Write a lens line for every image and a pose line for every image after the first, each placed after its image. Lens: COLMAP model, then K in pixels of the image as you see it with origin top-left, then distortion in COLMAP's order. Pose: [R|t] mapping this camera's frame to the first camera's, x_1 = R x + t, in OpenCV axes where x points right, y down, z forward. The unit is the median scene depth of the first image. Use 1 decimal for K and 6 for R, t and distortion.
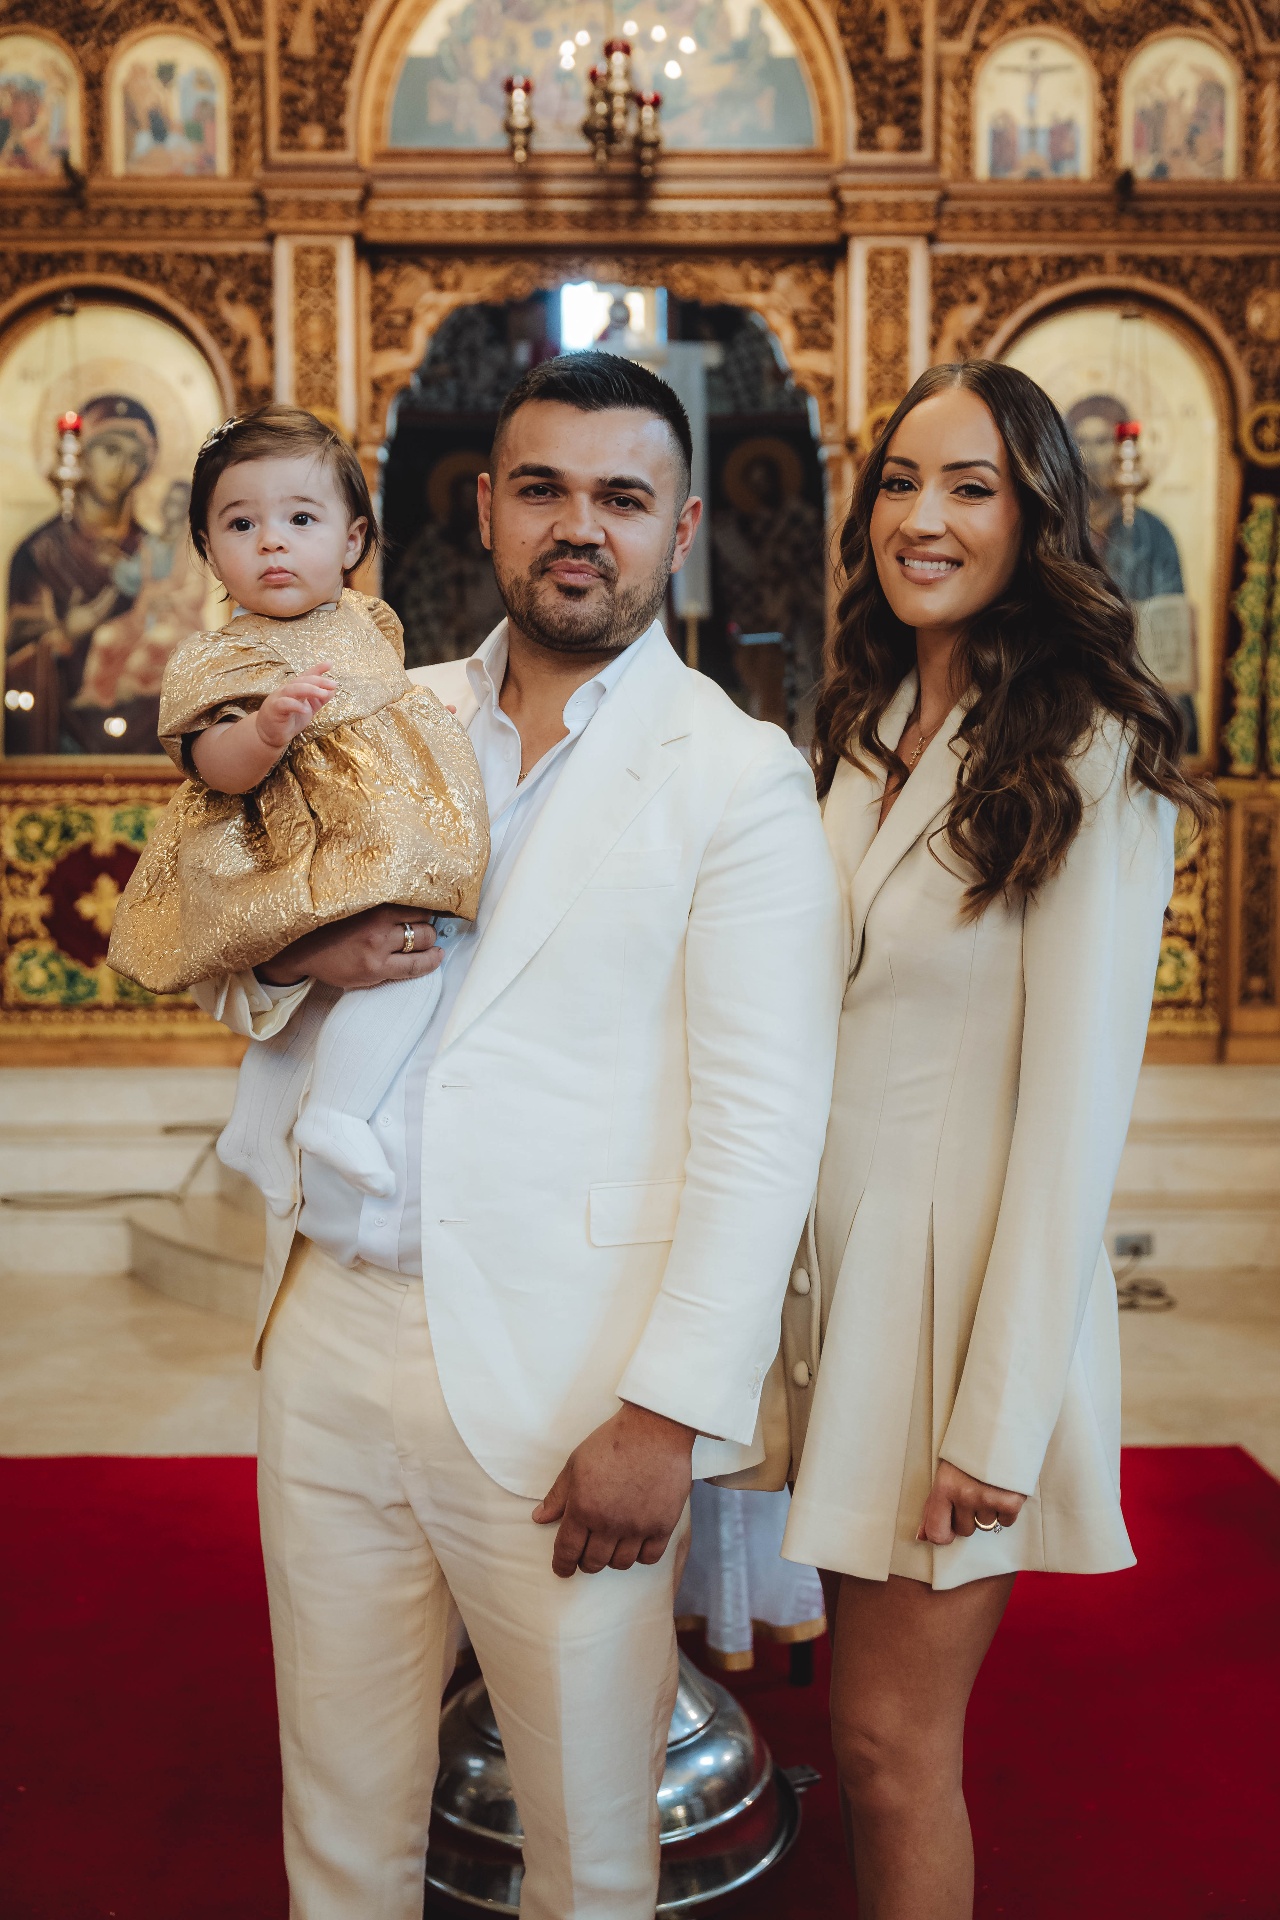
lens RADIAL K [[2012.9, 0, 640.0], [0, 2012.9, 960.0], [0, 0, 1]] dist [0.010682, -0.001837]
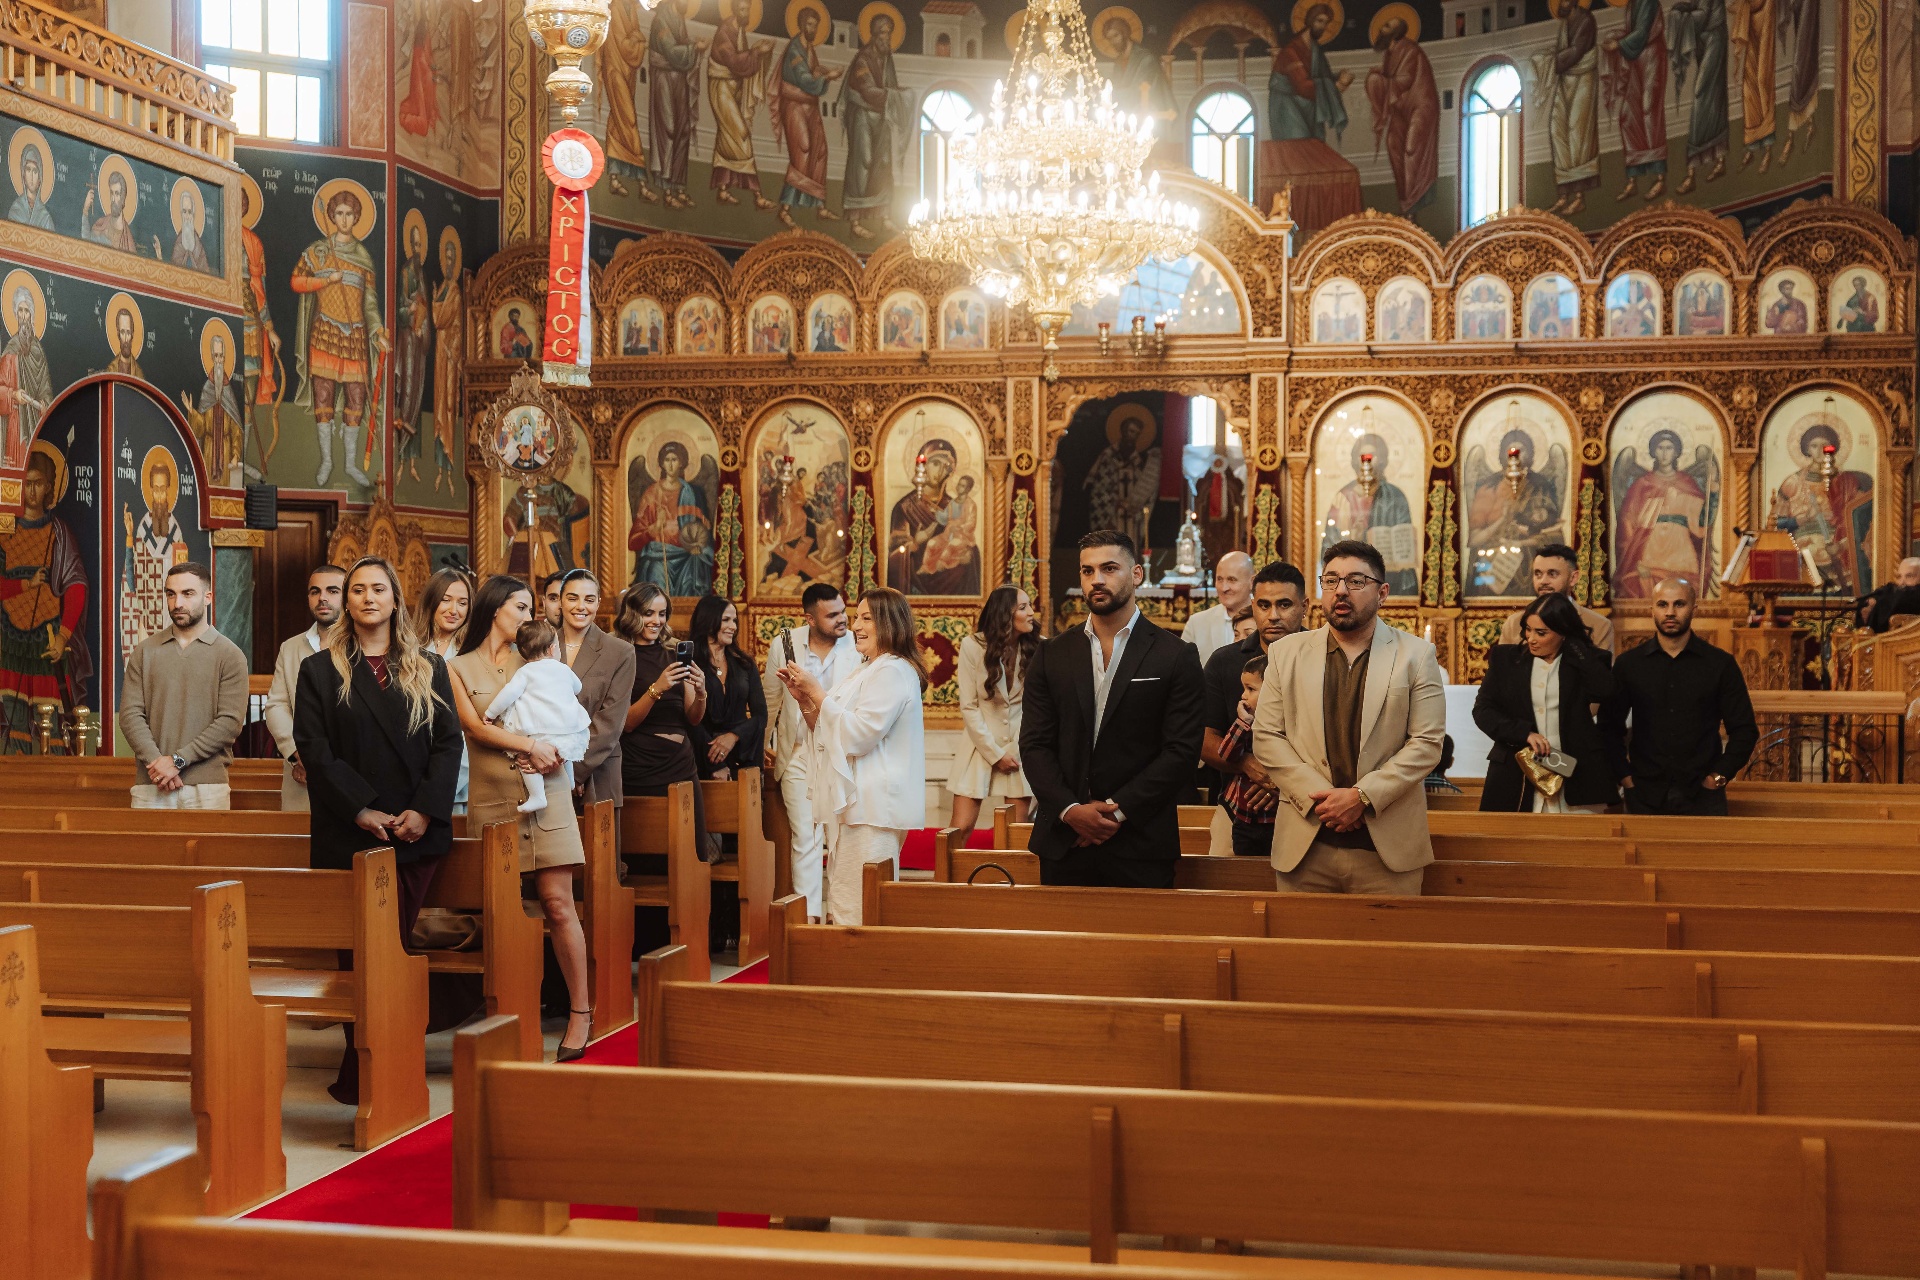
lens RADIAL K [[2777.1, 0, 960.0], [0, 2777.1, 640.0], [0, 0, 1]] dist [0.000589, 0.024760]
pose [[0.976924, 0.006560, -0.213488, 0.452012], [-0.020921, 0.997661, -0.065079, 0.158022], [0.212562, 0.068044, 0.974776, -2.115198]]
